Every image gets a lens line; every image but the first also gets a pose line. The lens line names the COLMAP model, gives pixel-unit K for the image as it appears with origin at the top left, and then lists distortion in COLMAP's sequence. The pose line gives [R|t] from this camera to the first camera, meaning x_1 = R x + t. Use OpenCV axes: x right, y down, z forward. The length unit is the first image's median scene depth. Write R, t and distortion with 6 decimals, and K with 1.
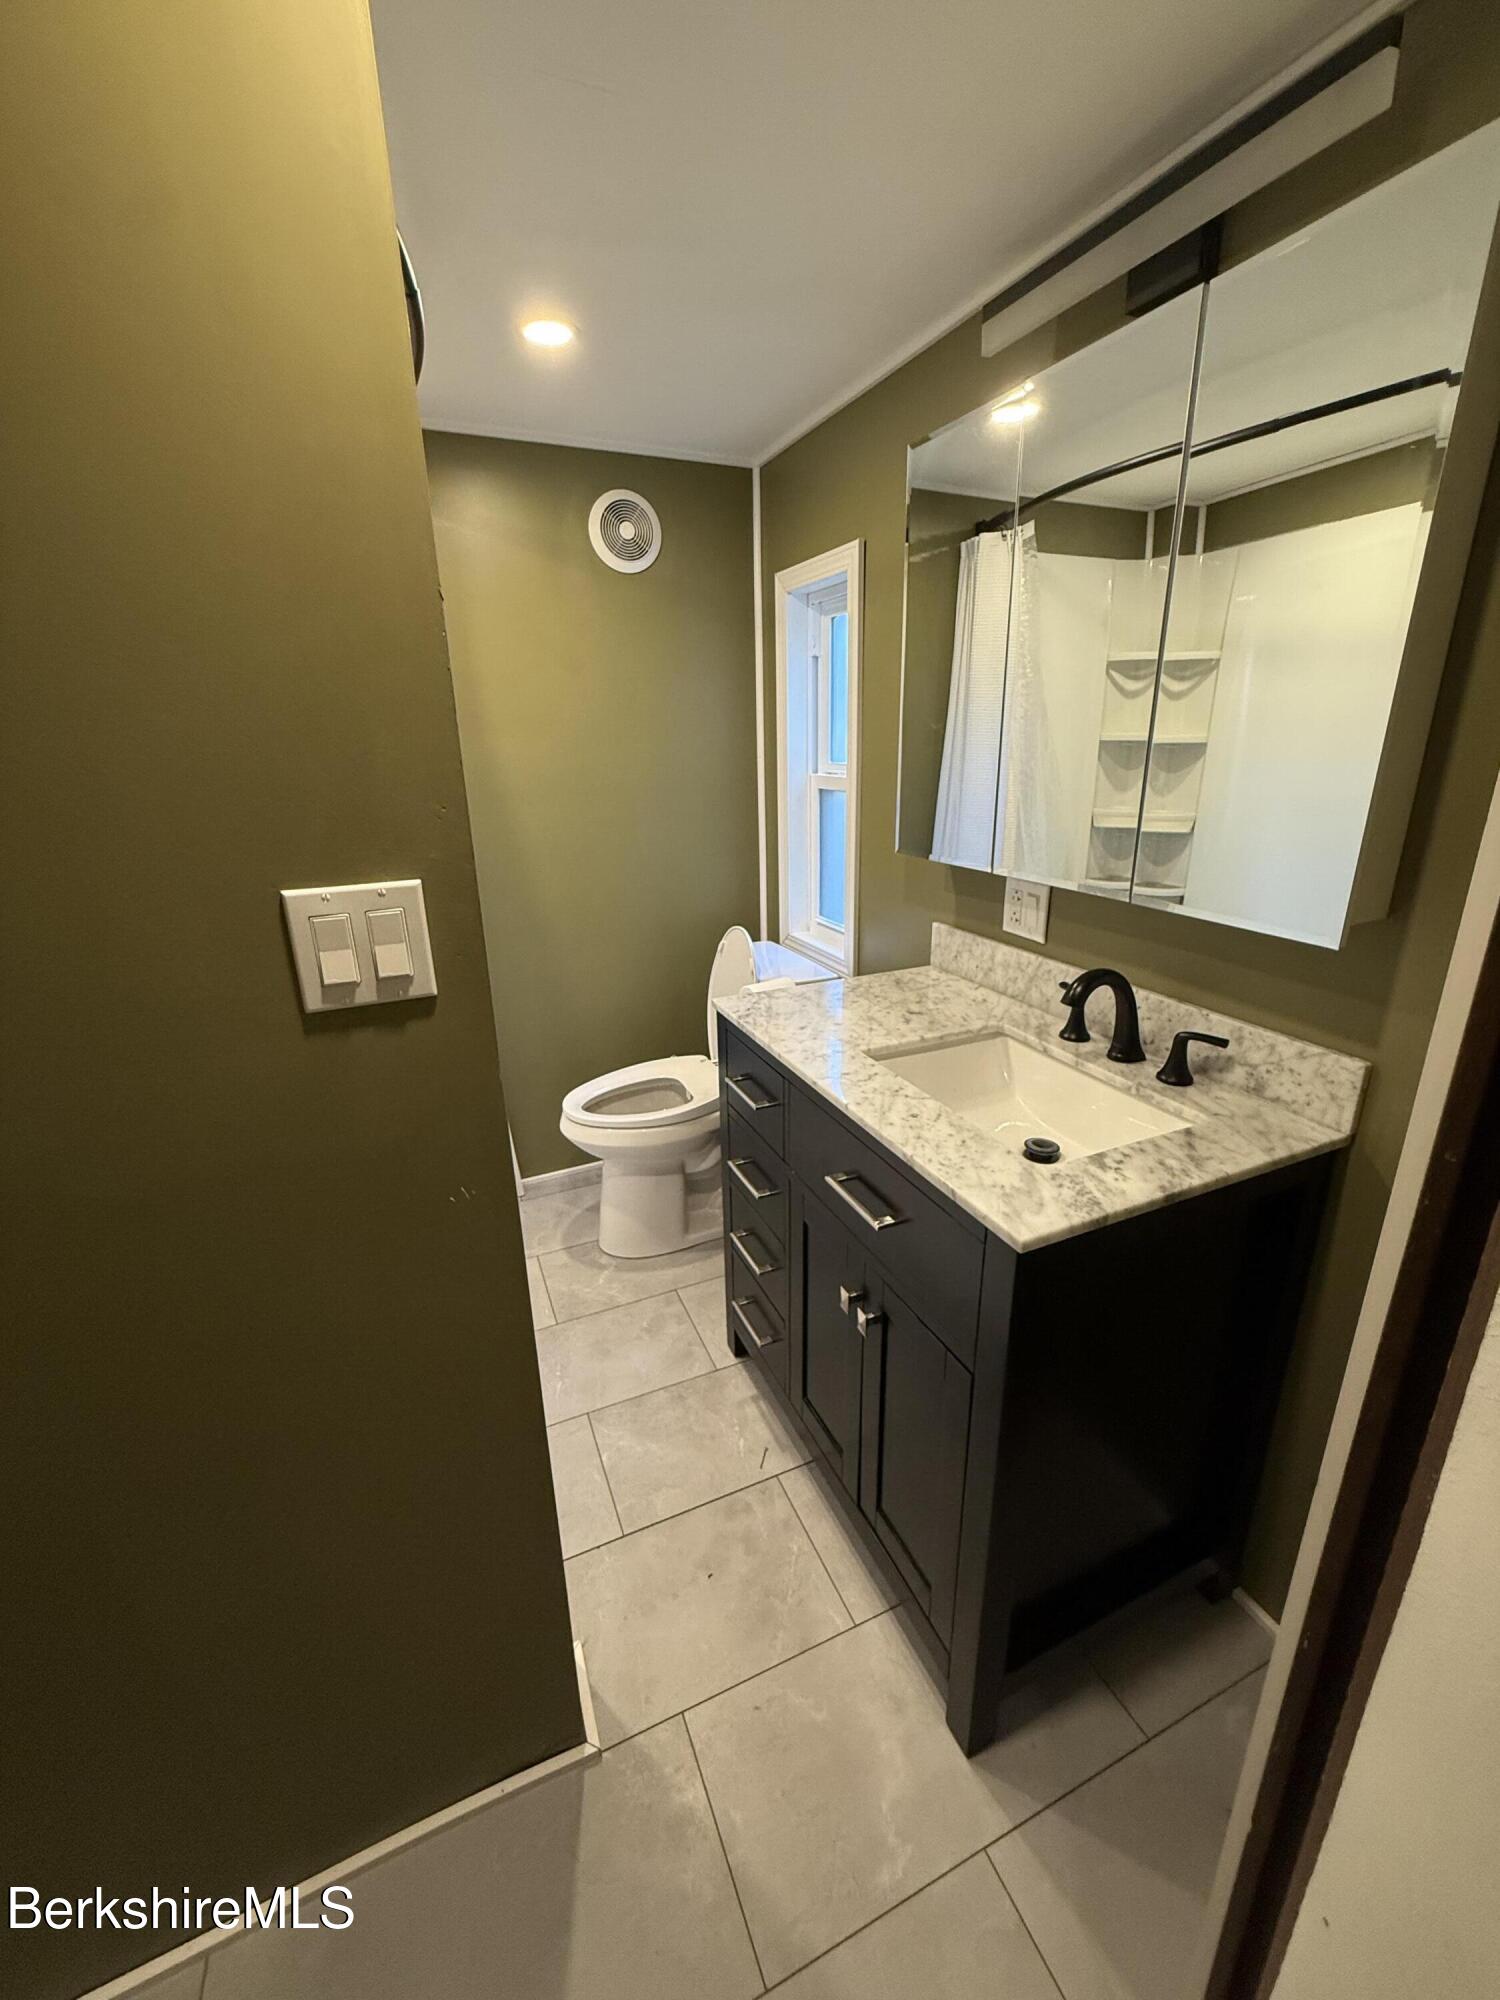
lens RADIAL K [[799.8, 0, 750.0], [0, 799.8, 1000.0], [0, 0, 1]] dist [-0.002042, -0.000042]
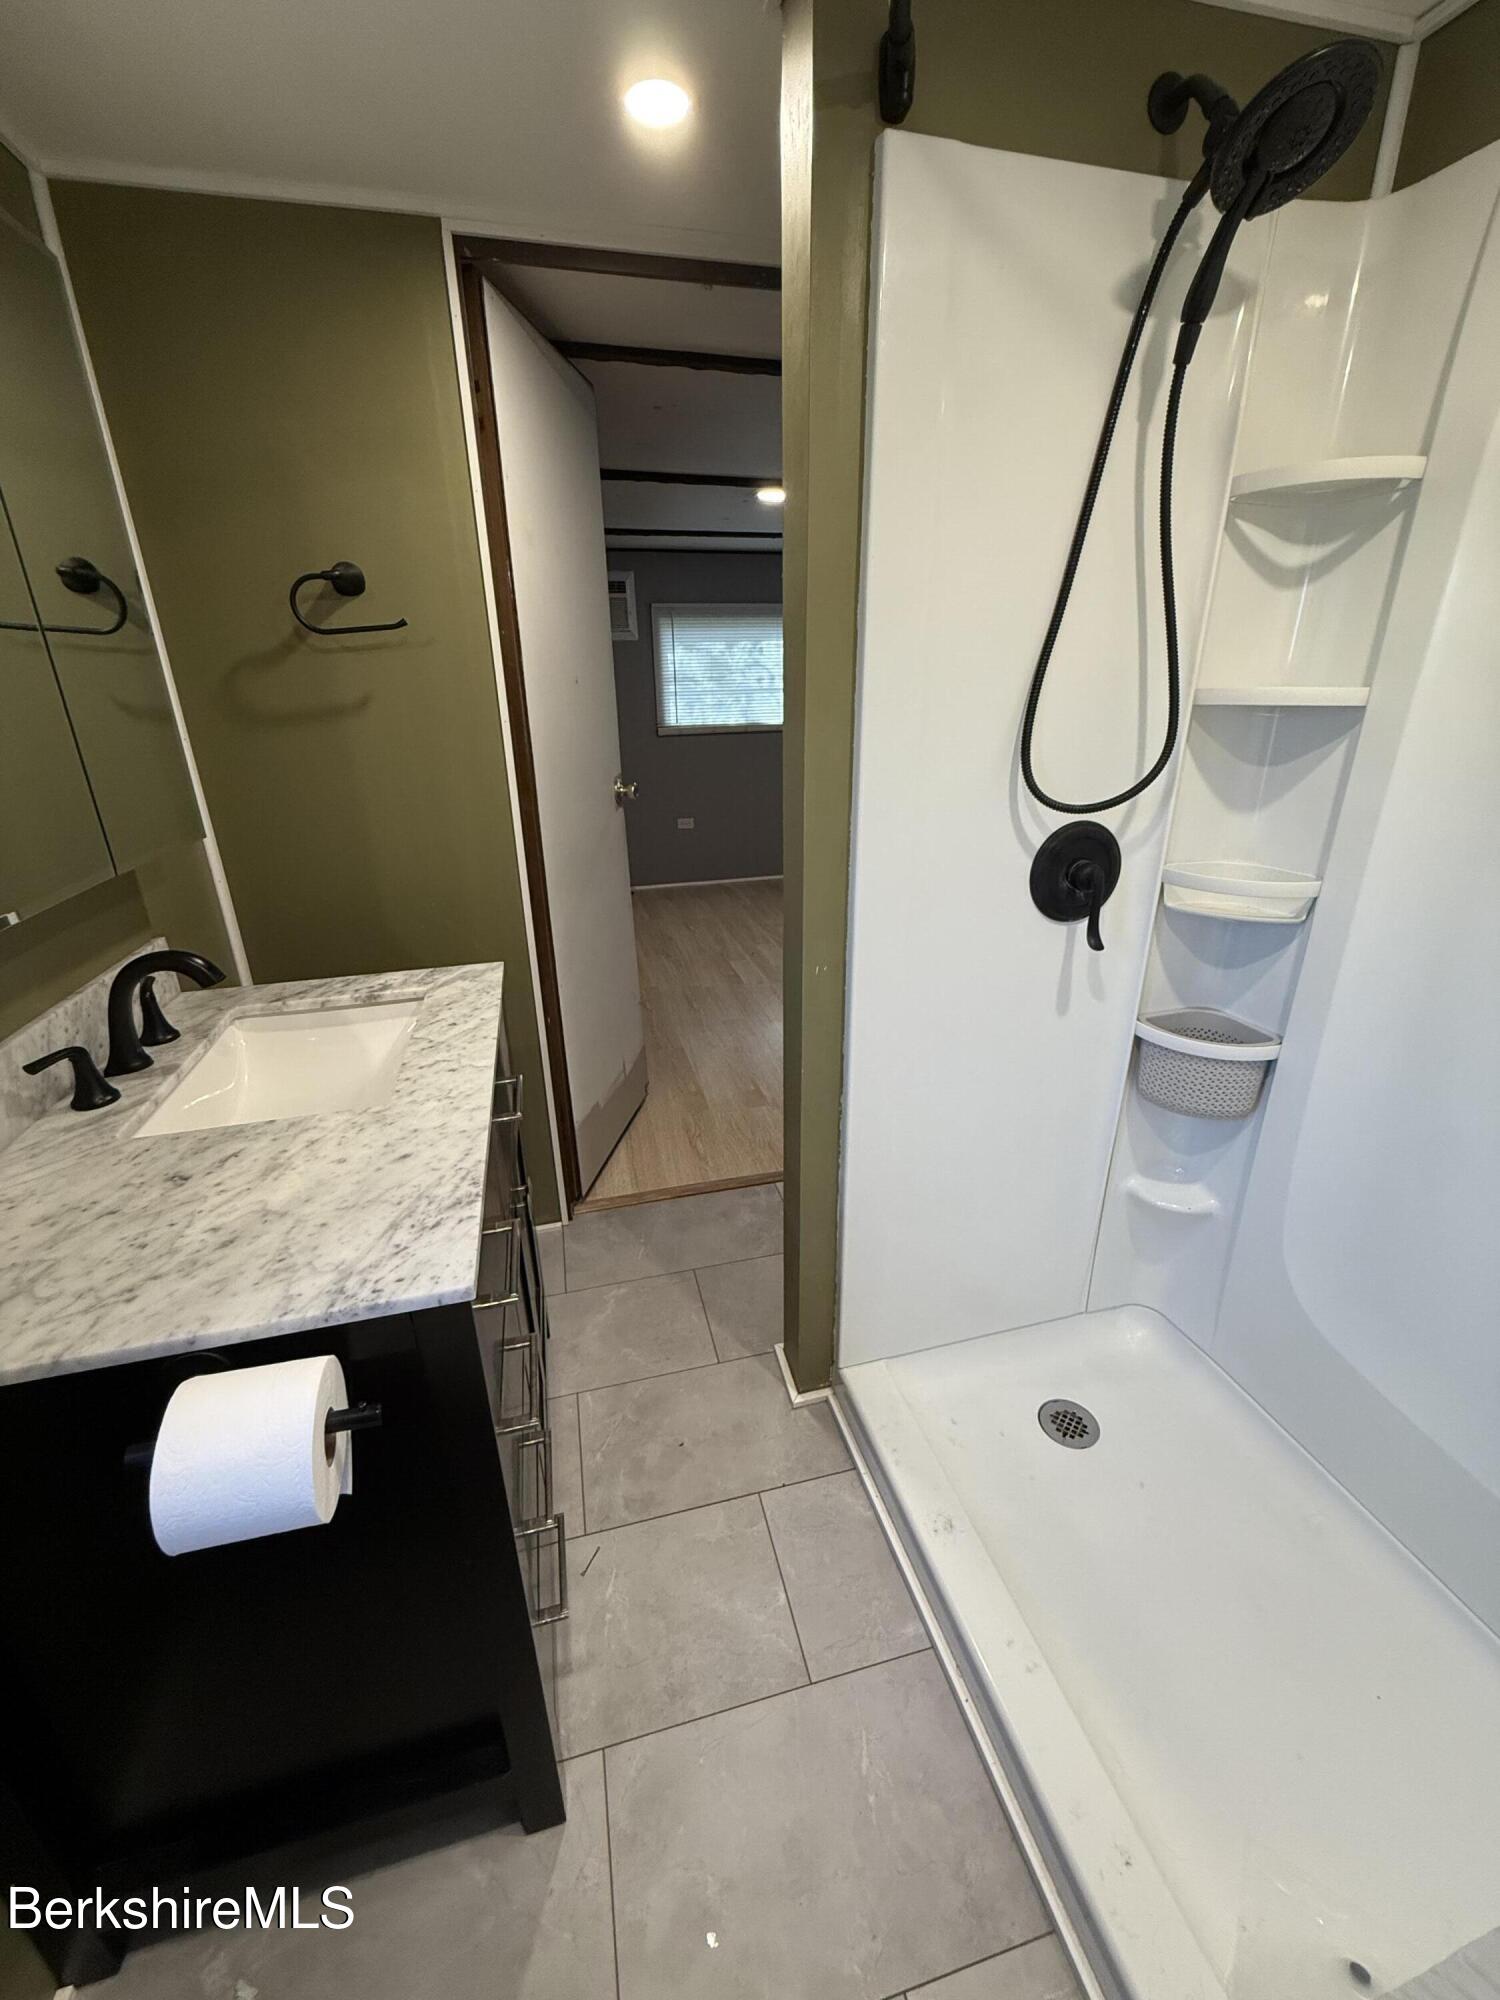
lens RADIAL K [[799.8, 0, 750.0], [0, 799.8, 1000.0], [0, 0, 1]] dist [-0.002042, -0.000042]
pose [[-0.986639, -0.026573, 0.160740, -0.291084], [0.083137, 0.766372, 0.636995, -0.426388], [-0.140113, 0.641847, -0.753923, 1.358907]]
